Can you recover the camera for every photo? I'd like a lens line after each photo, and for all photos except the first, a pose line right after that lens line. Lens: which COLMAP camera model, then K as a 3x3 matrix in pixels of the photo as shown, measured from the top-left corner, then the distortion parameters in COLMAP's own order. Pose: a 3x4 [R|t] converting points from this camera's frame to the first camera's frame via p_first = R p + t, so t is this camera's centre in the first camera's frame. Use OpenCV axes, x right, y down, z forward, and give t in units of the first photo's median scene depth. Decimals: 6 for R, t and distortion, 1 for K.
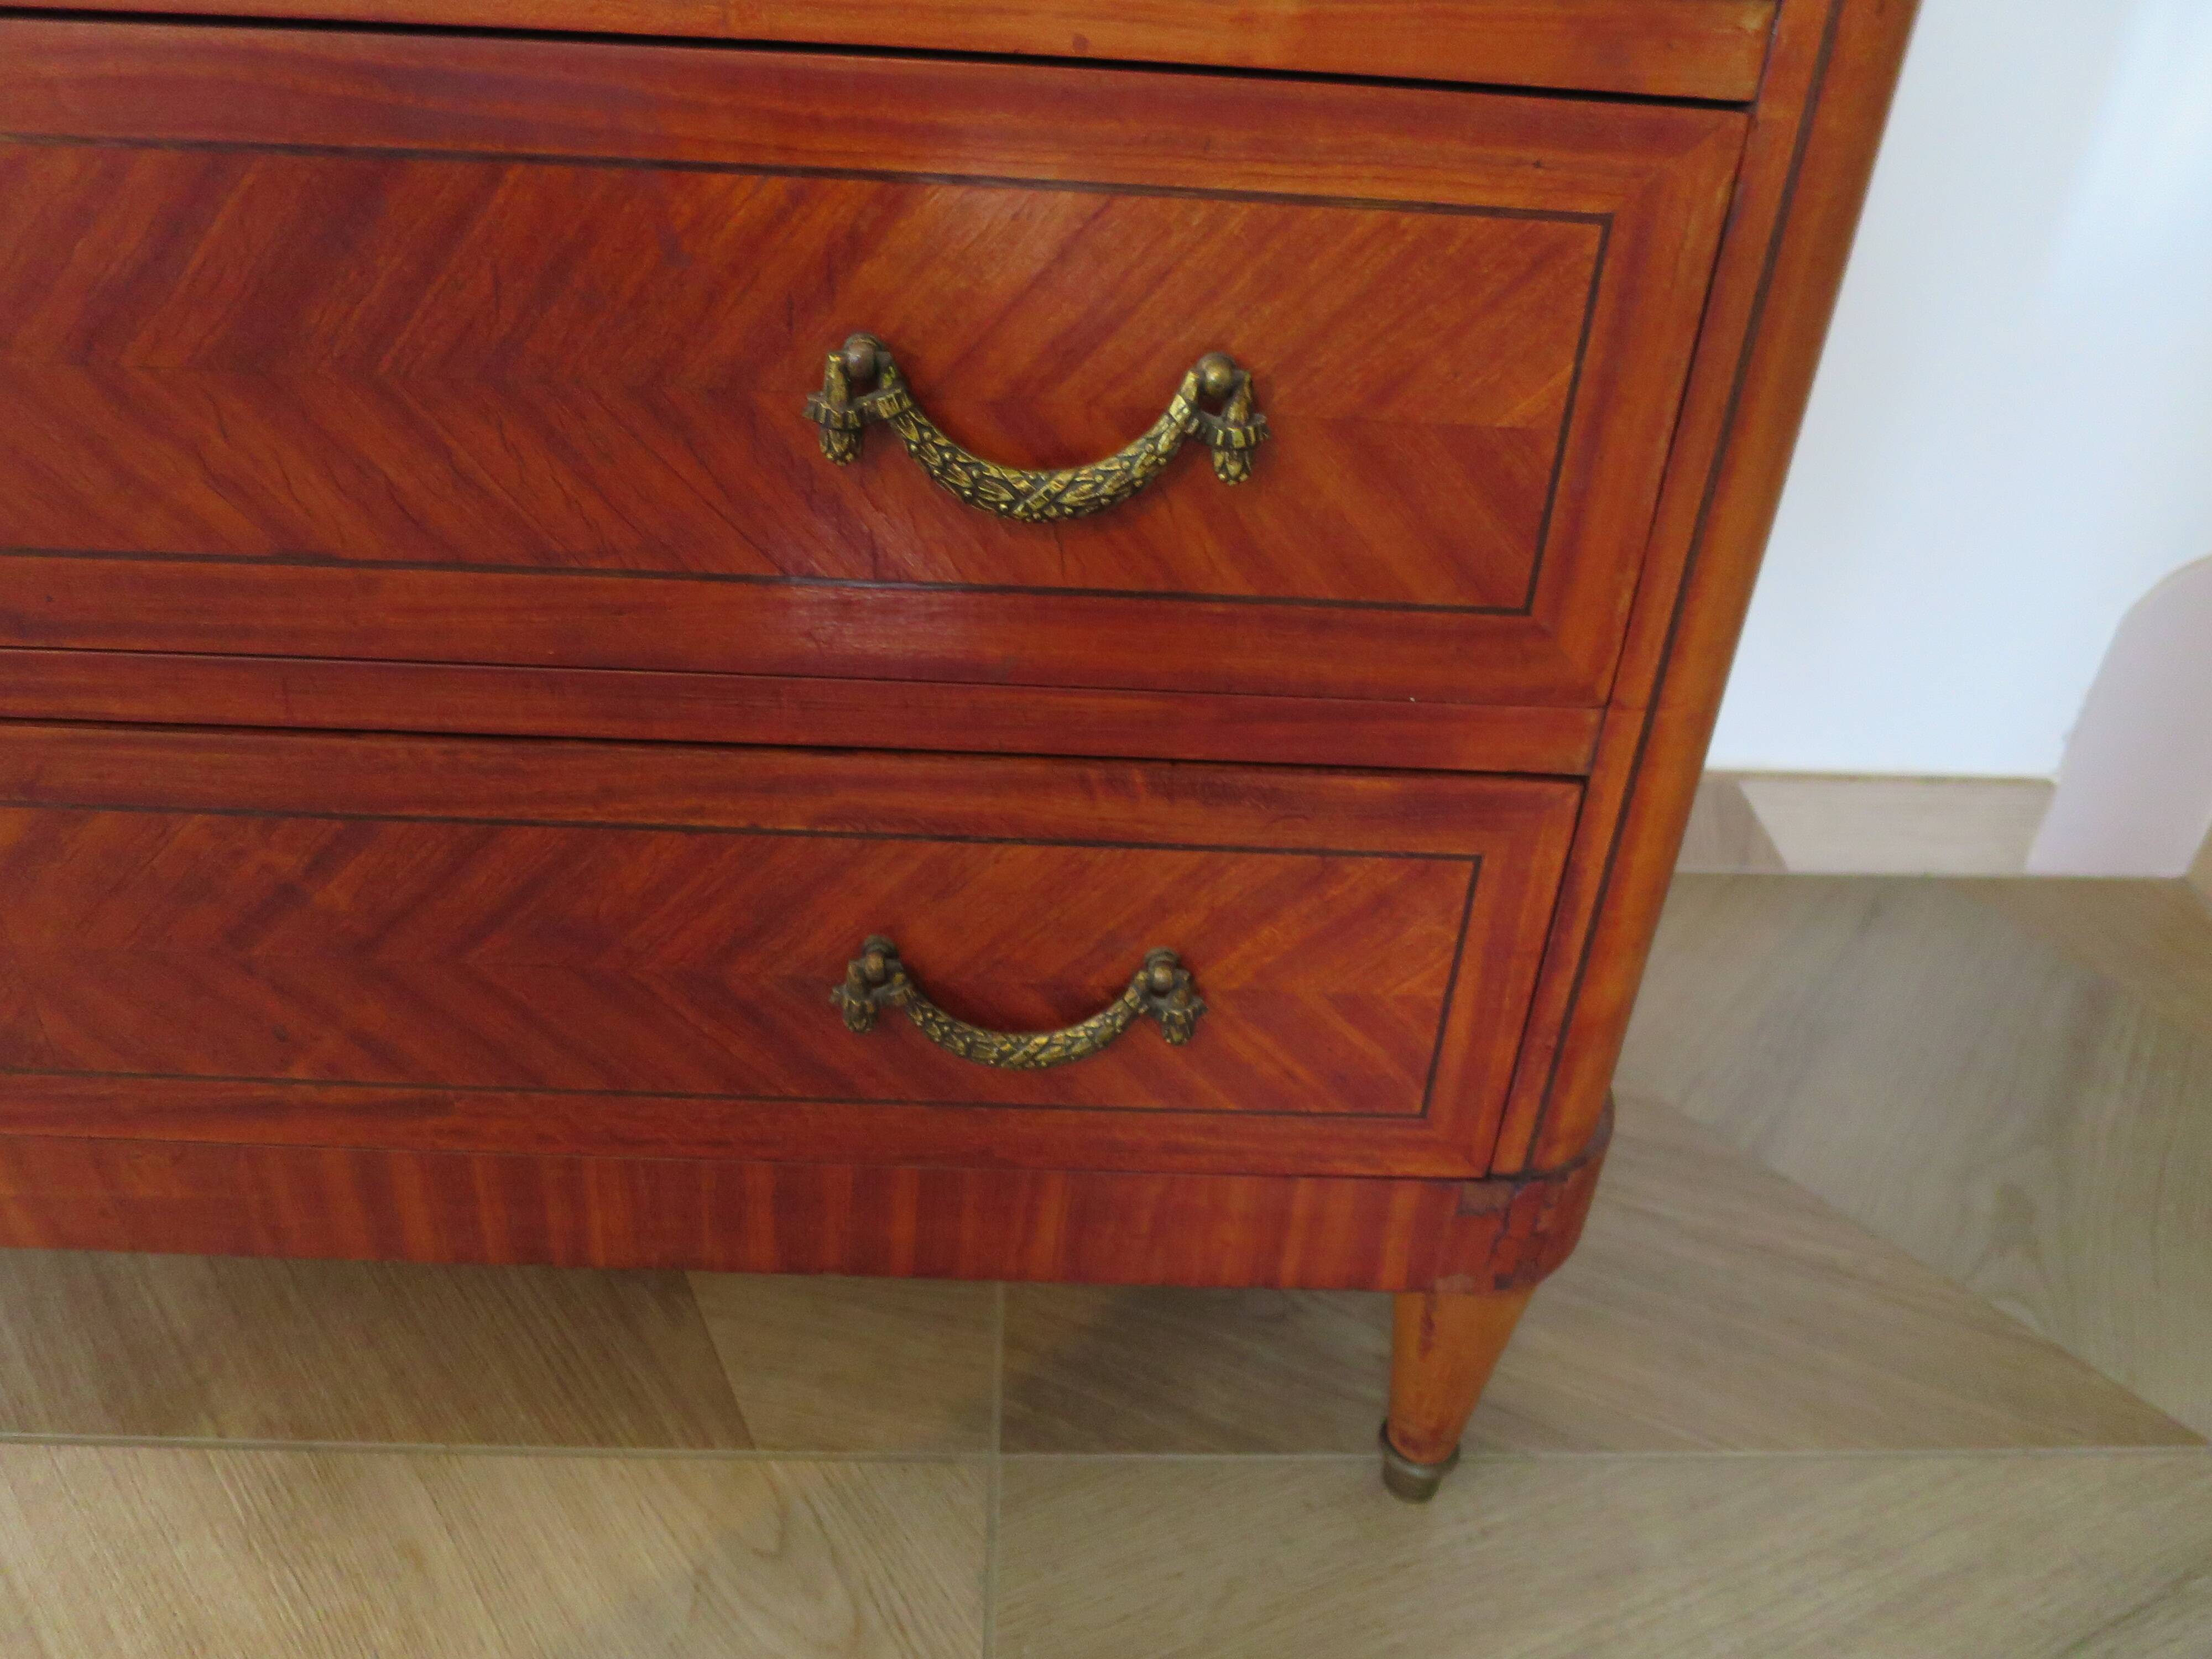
lens RADIAL K [[1596.0, 0, 1101.7], [0, 1596.0, 828.4], [0, 0, 1]] dist [-0.047881, 0.013443]
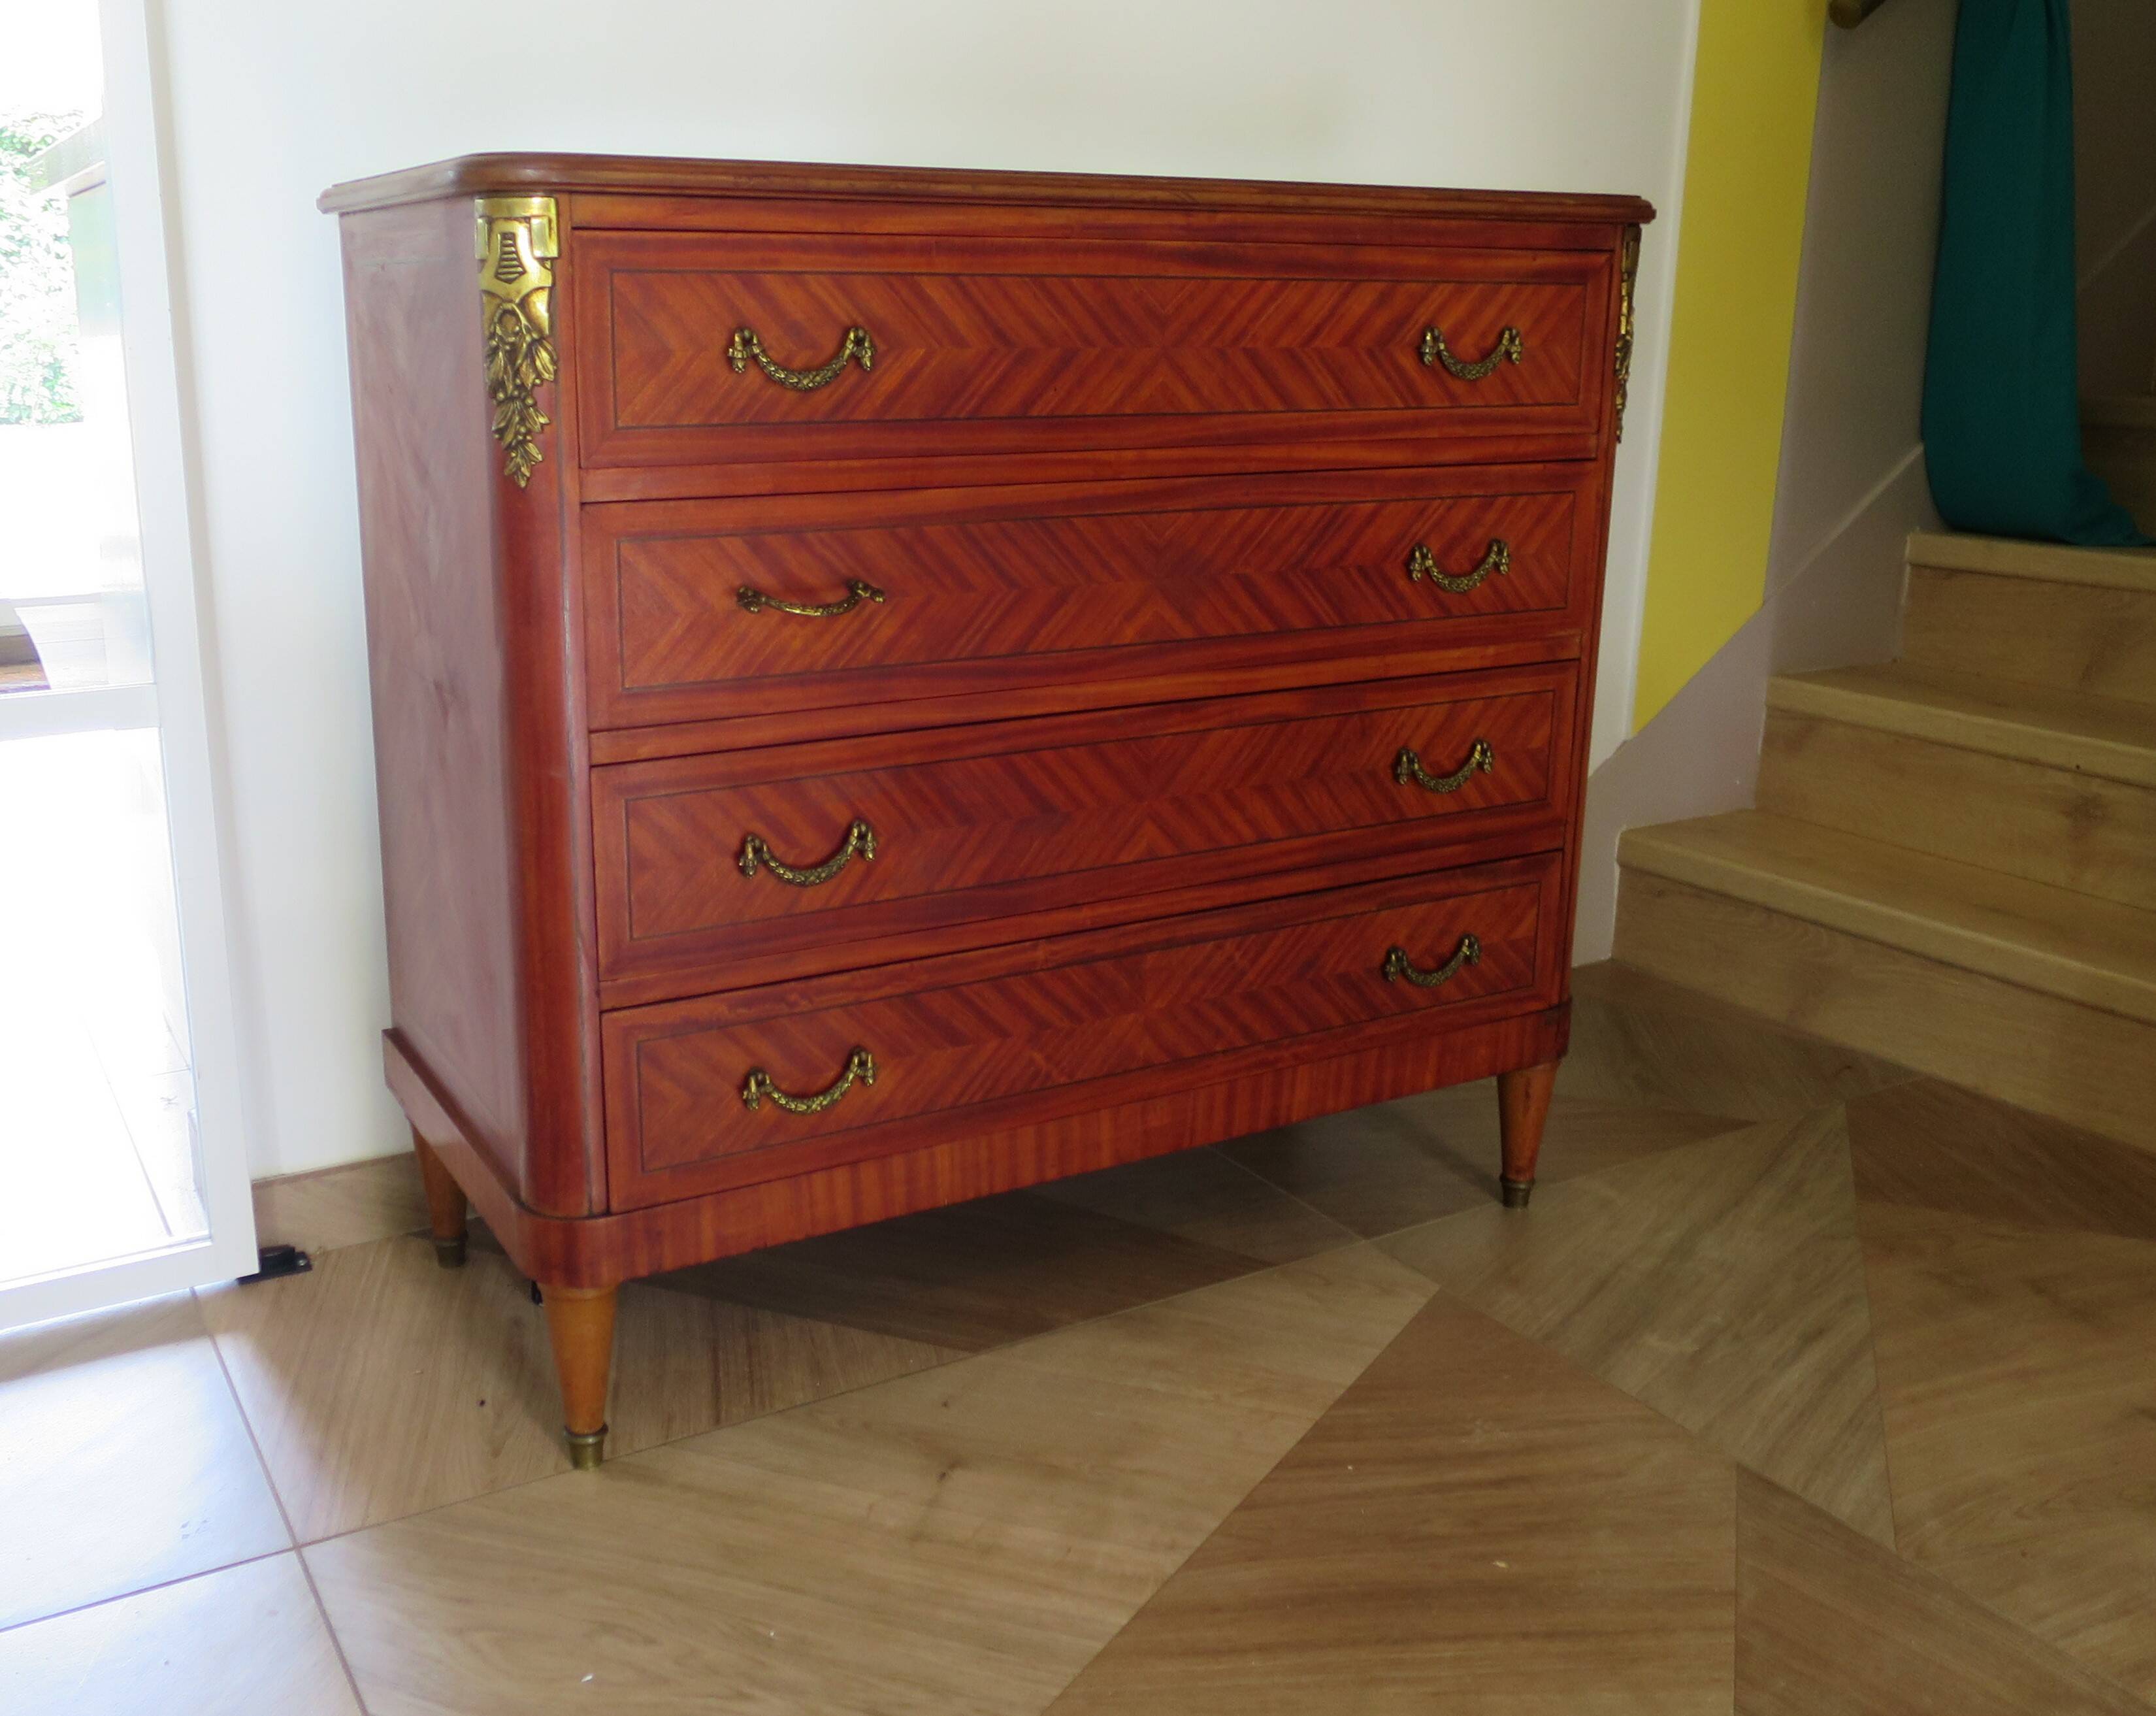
lens RADIAL K [[1991.3, 0, 939.8], [0, 1991.3, 806.7], [0, 0, 1]] dist [-0.032487, 0.000000]
pose [[0.886014, -0.162368, 0.434300, -2.474515], [0.284801, 0.929730, -0.233431, 0.454805], [-0.365880, 0.330512, 0.869996, -2.013741]]
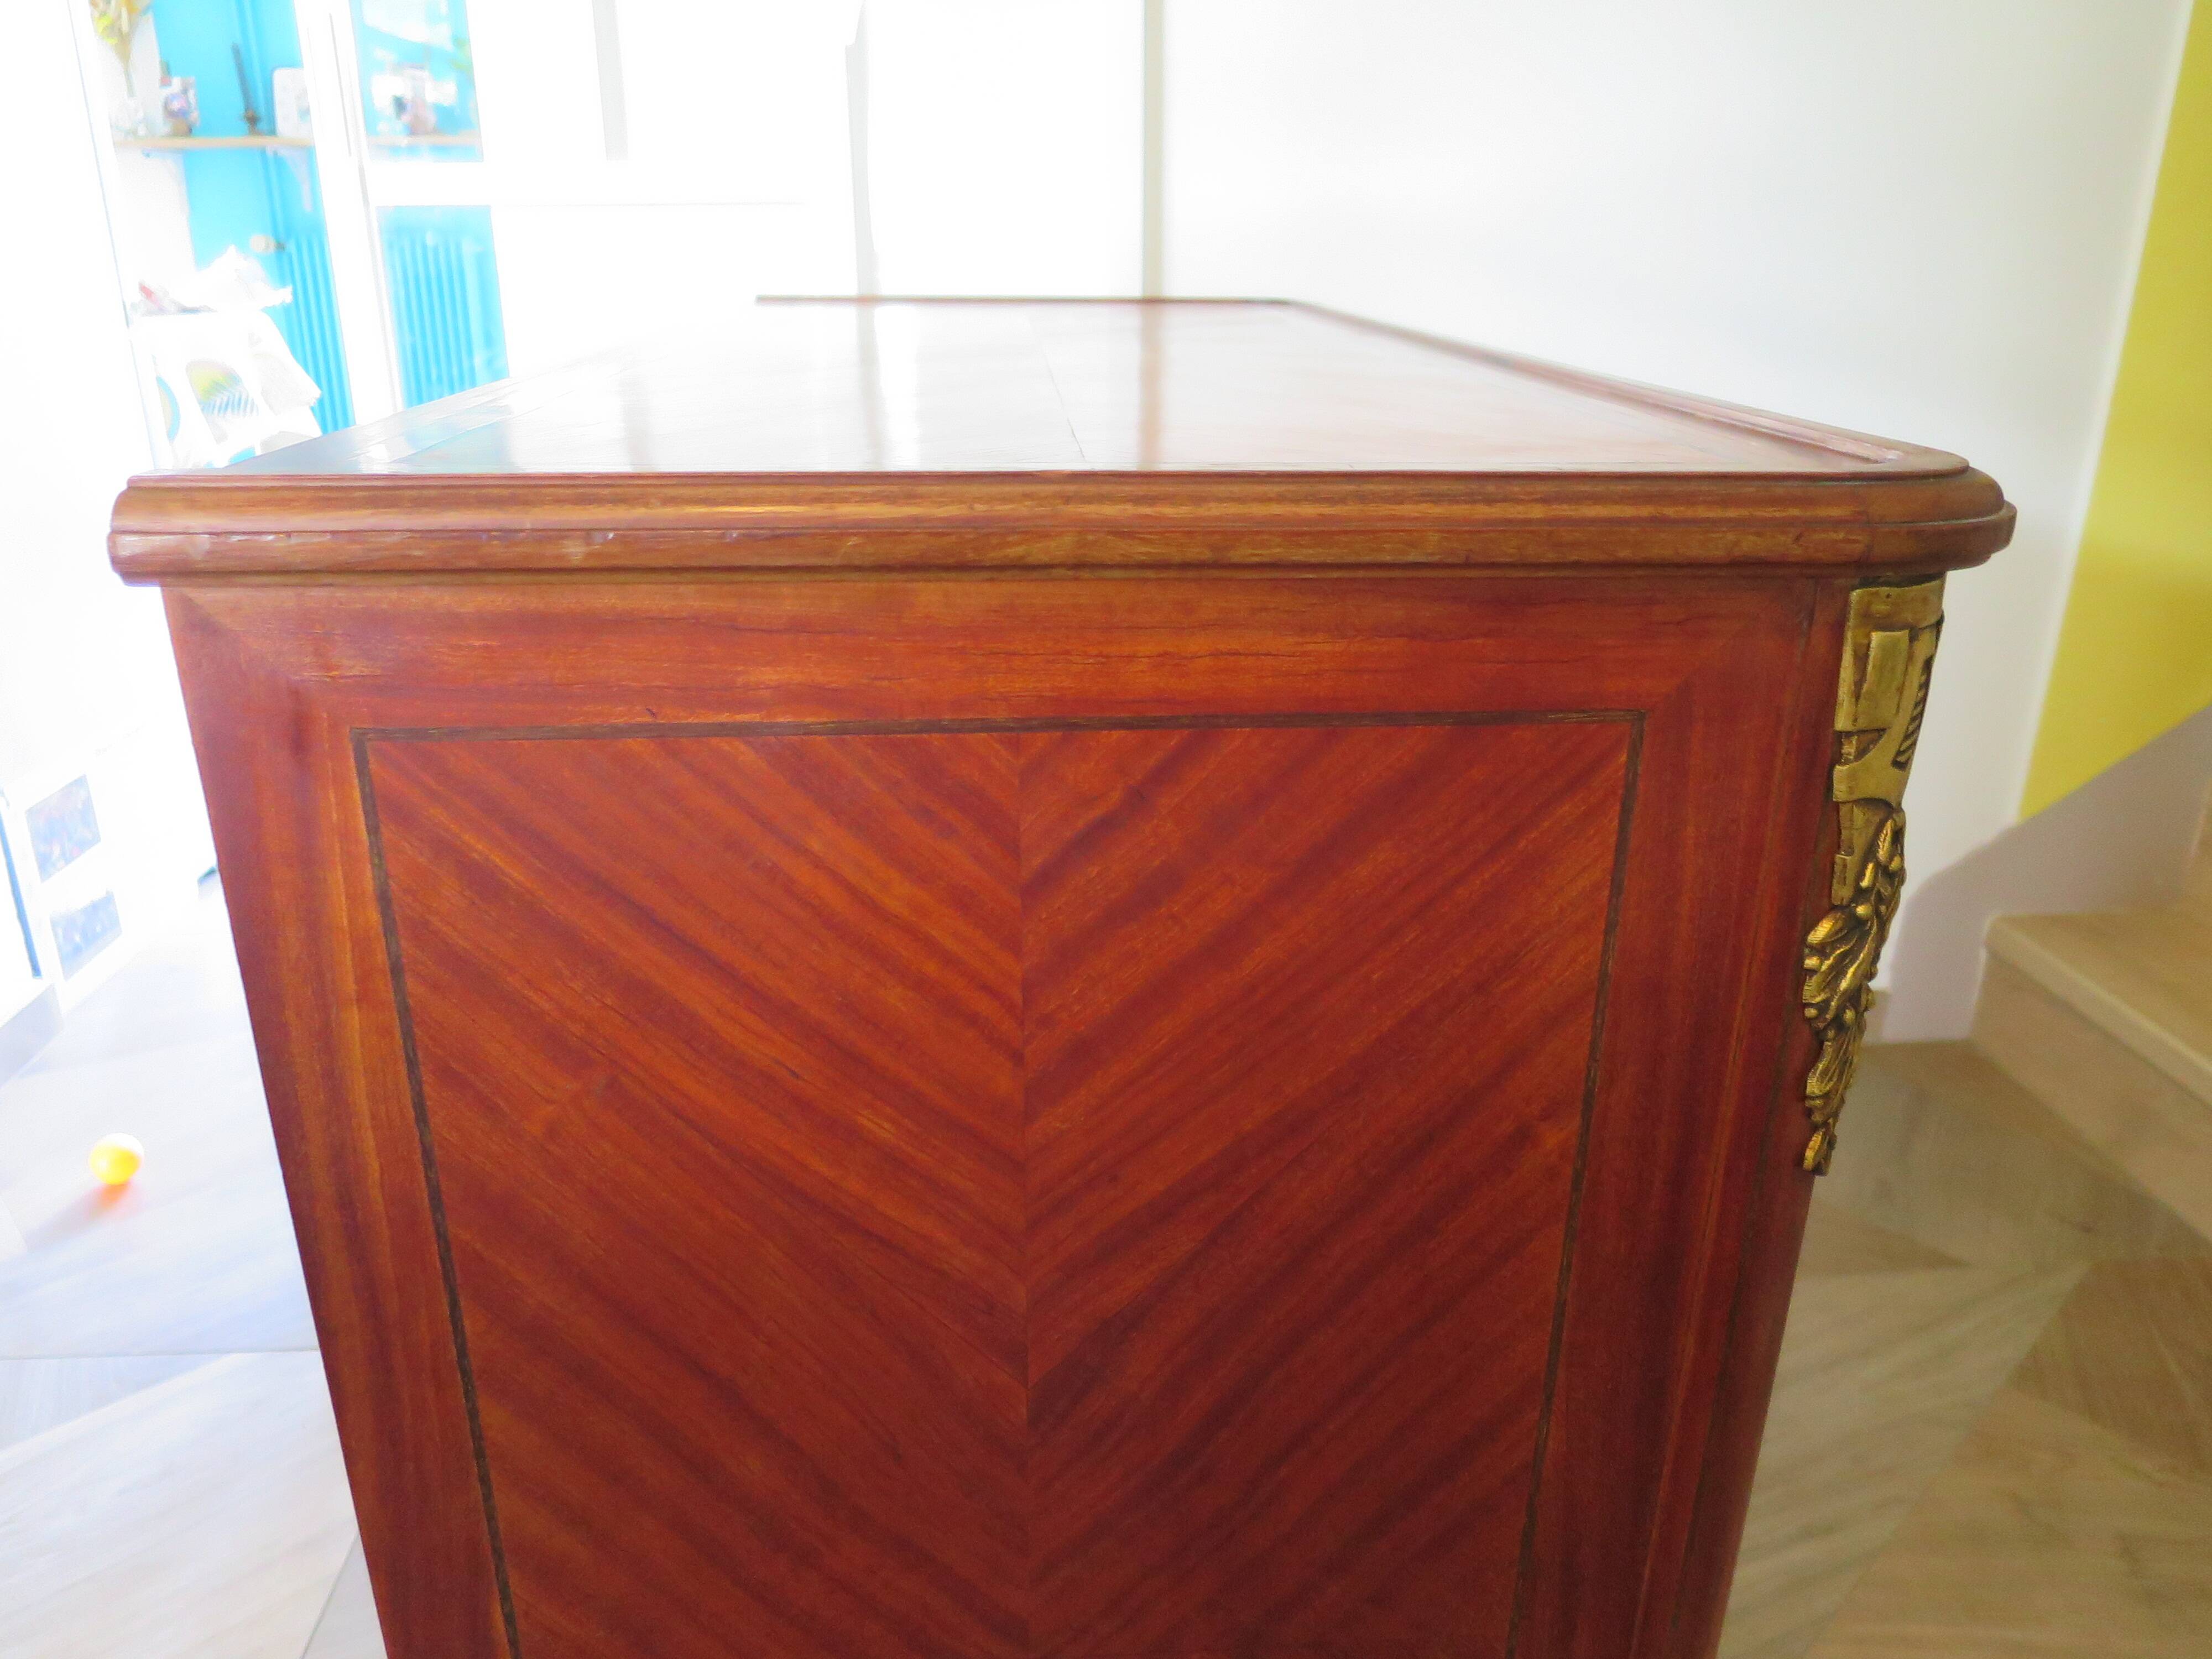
lens RADIAL K [[1596.0, 0, 1093.9], [0, 1596.0, 831.6], [0, 0, 1]] dist [-0.047881, 0.013443]
pose [[-0.043198, -0.403624, 0.913904, -2.529764], [0.531335, 0.765382, 0.363145, -1.559537], [-0.846060, 0.501276, 0.181396, 0.568504]]
